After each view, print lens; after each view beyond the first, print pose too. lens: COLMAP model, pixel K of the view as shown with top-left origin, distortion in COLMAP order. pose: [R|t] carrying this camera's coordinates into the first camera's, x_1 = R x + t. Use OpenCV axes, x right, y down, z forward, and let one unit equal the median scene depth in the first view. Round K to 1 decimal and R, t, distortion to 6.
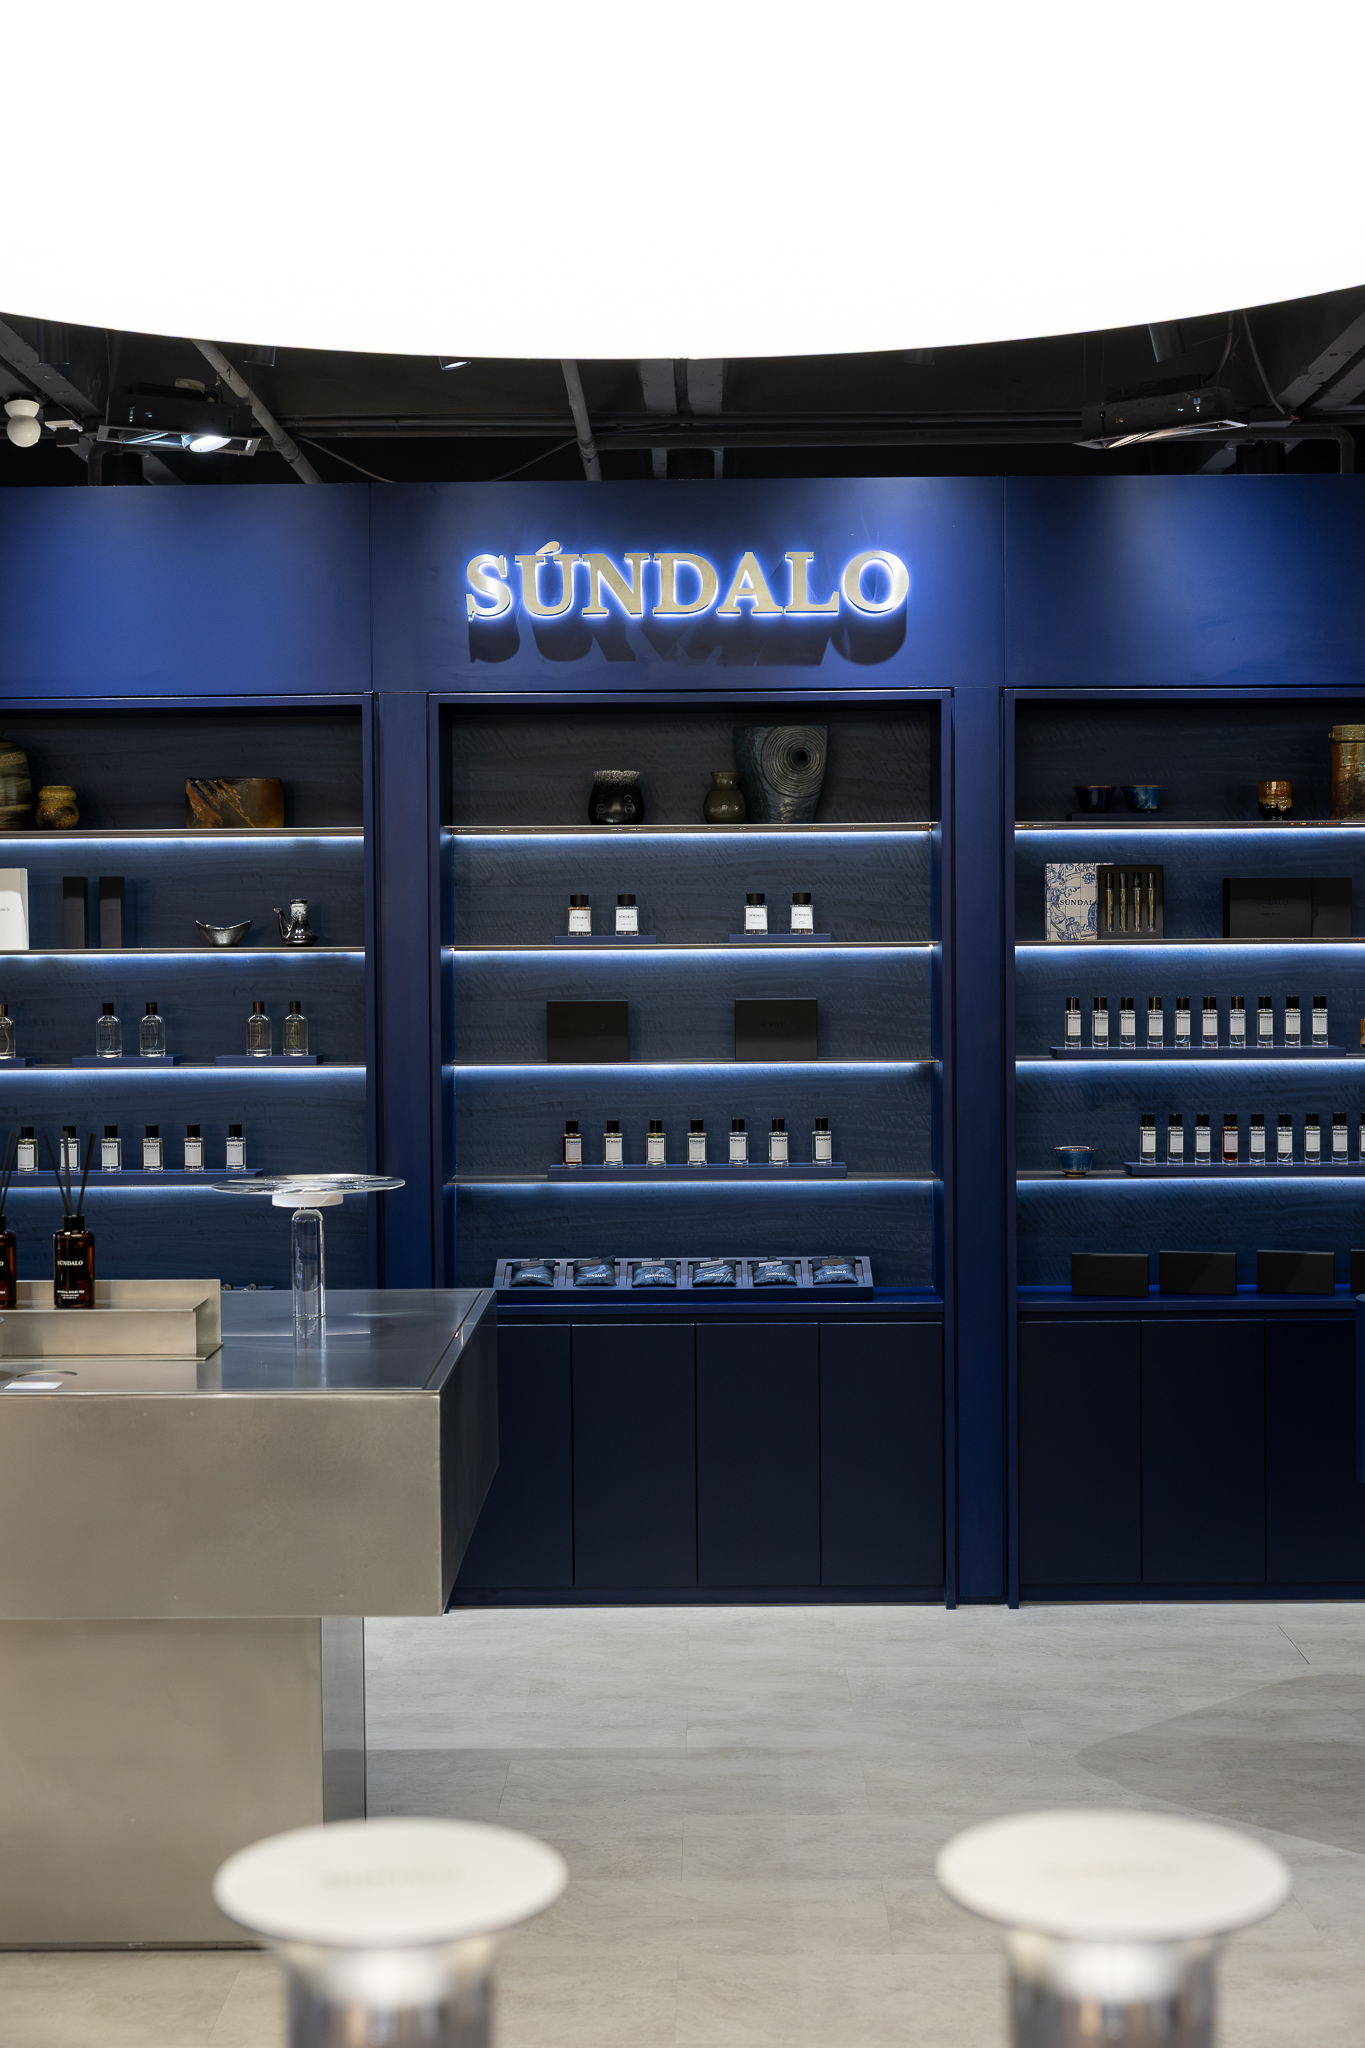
lens RADIAL K [[2888.2, 0, 699.6], [0, 2888.2, 1006.0], [0, 0, 1]] dist [-0.021420, 0.000000]
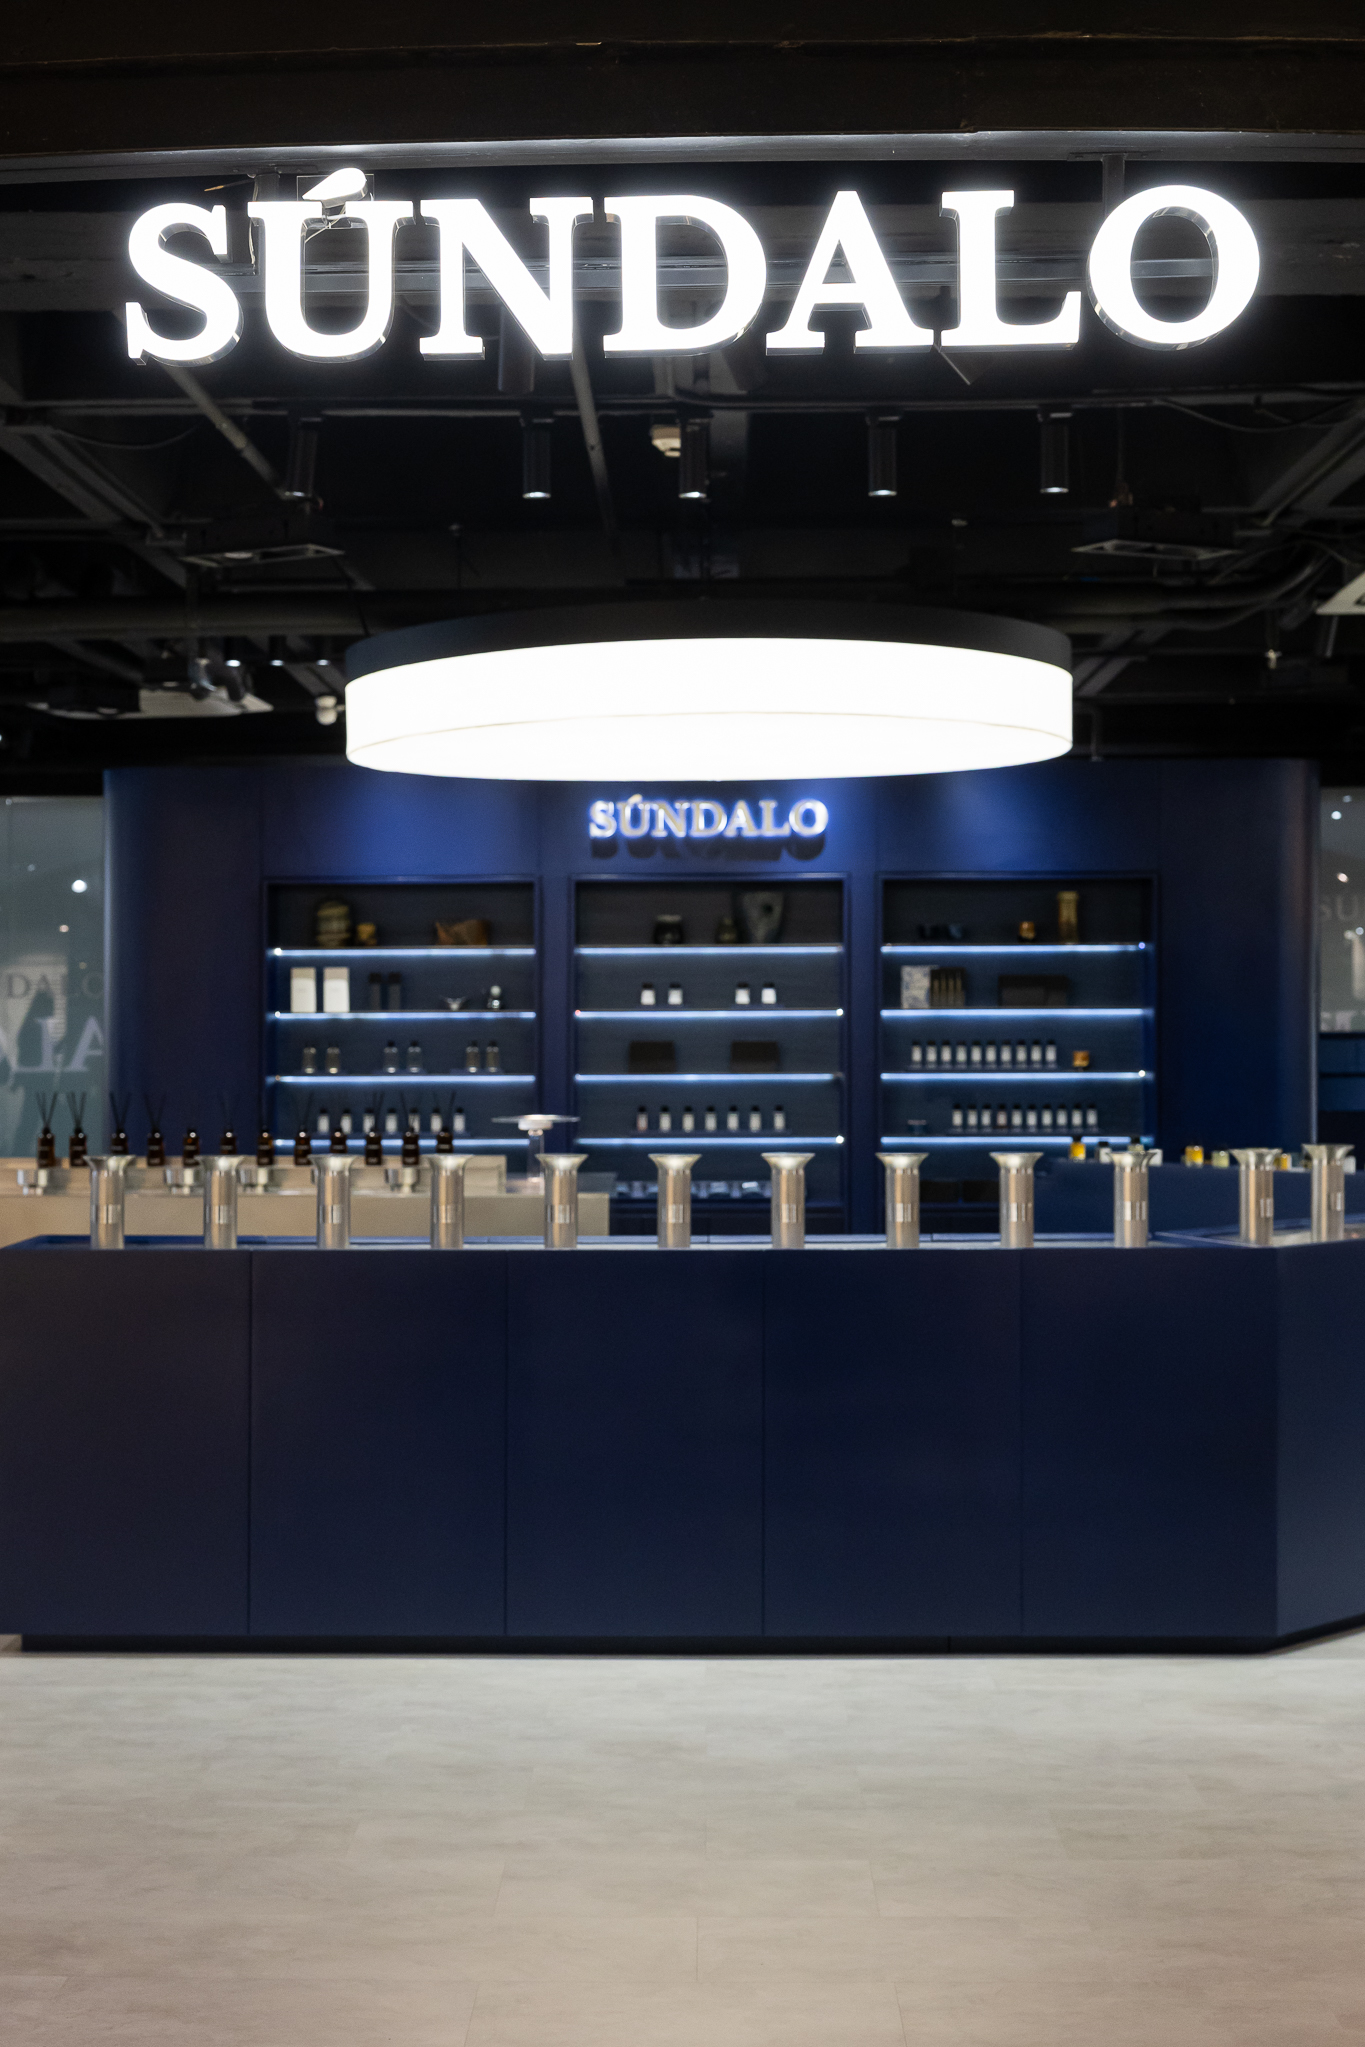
lens RADIAL K [[2886.8, 0, 672.7], [0, 2886.8, 1036.3], [0, 0, 1]] dist [-0.021420, 0.000000]
pose [[0.999978, 0.003202, 0.005886, -0.036513], [-0.003117, 0.999891, -0.014419, 0.021935], [-0.005932, 0.014400, 0.999879, -0.839197]]
